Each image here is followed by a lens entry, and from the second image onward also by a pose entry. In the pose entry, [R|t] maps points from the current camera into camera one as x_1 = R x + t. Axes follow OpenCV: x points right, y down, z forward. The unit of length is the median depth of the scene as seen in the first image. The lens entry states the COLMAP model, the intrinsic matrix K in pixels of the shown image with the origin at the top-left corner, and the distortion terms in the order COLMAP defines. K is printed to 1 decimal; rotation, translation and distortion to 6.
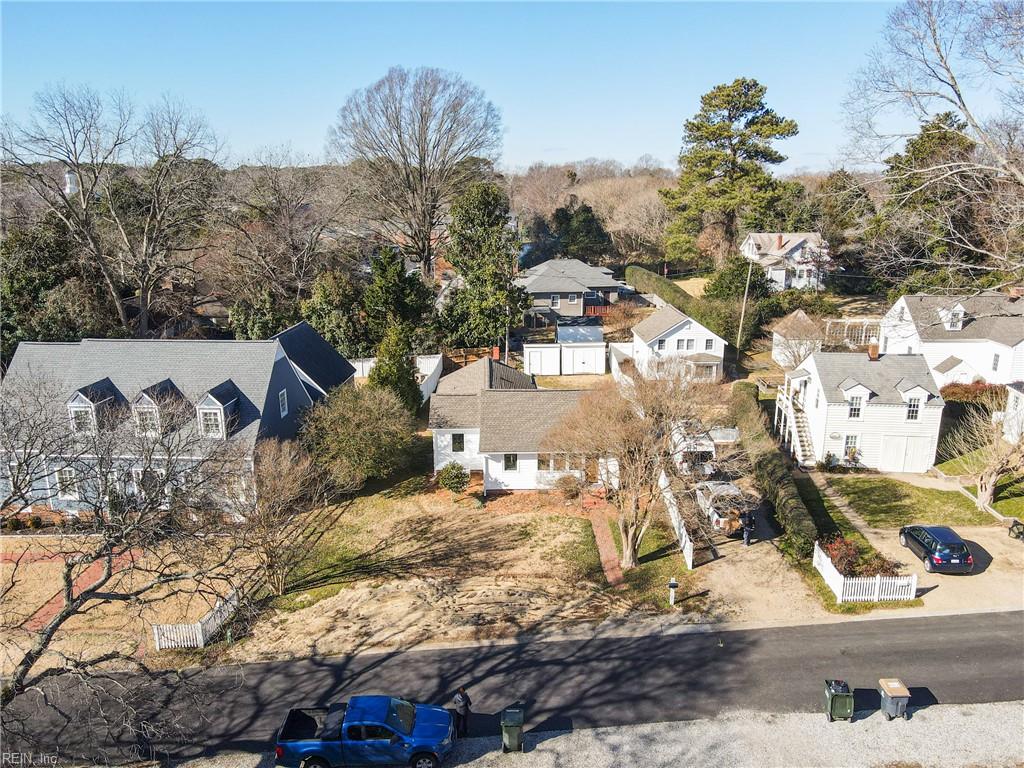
lens RADIAL K [[751.5, 0, 509.0], [0, 751.5, 385.8], [0, 0, 1]] dist [0.003092, 0.008795]
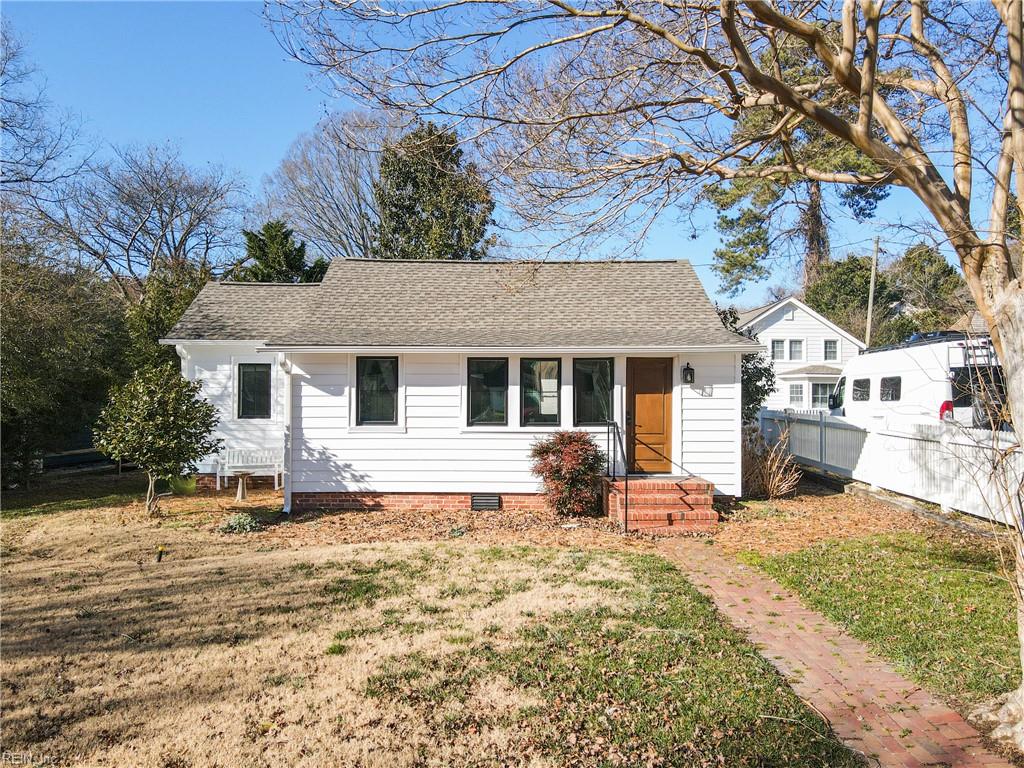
lens RADIAL K [[751.5, 0, 509.0], [0, 751.5, 385.8], [0, 0, 1]] dist [0.003092, 0.008795]
pose [[0.999913, 0.008504, -0.010094, 0.063676], [-0.010933, 0.962116, -0.272422, 0.196787], [0.007395, 0.272509, 0.962125, 0.783872]]
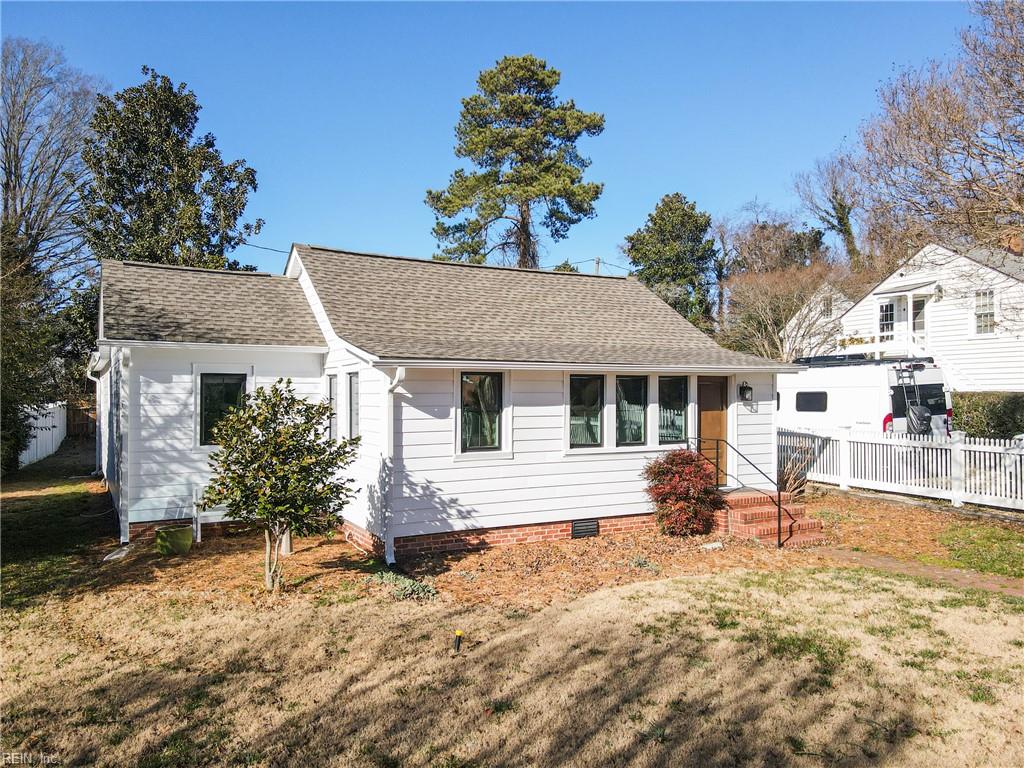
lens RADIAL K [[751.5, 0, 509.0], [0, 751.5, 385.8], [0, 0, 1]] dist [0.003092, 0.008795]
pose [[0.879848, 0.011110, 0.475125, -0.123241], [0.117657, 0.963514, -0.240411, 0.170367], [-0.460460, 0.267427, 0.846439, 0.851218]]
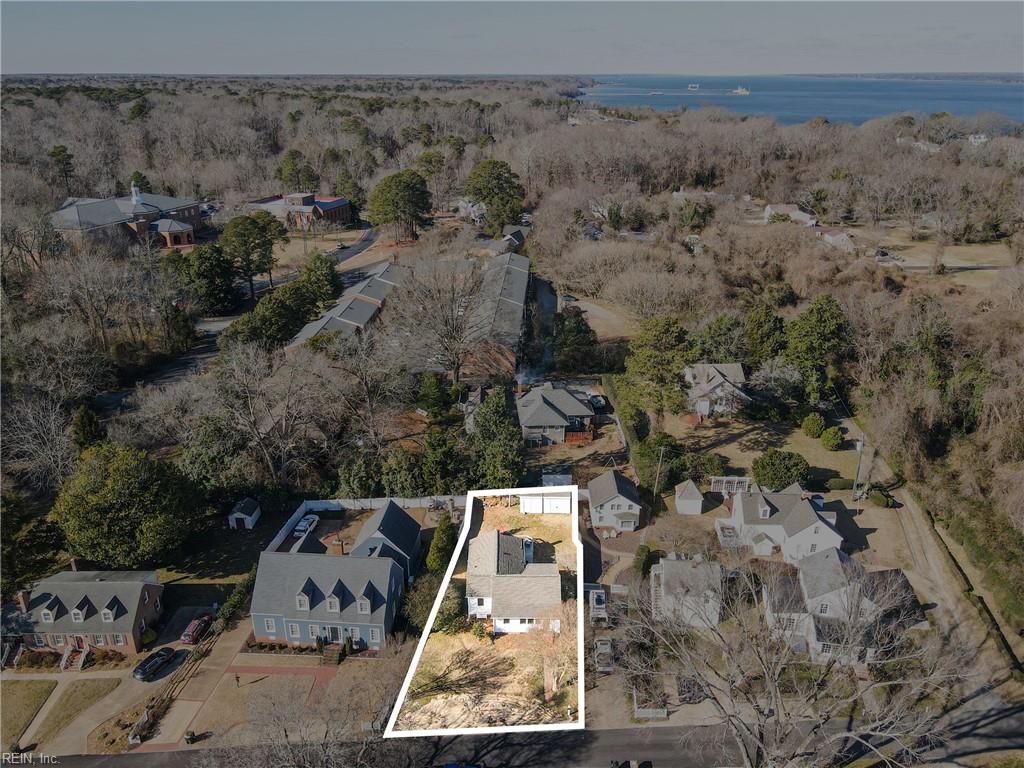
lens RADIAL K [[763.5, 0, 499.8], [0, 763.5, 382.9], [0, 0, 1]] dist [0.004181, 0.005923]
pose [[0.999282, 0.004178, -0.037657, 0.063942], [0.000026, 0.993828, 0.110932, -0.841804], [0.037888, -0.110853, 0.993114, -1.076494]]
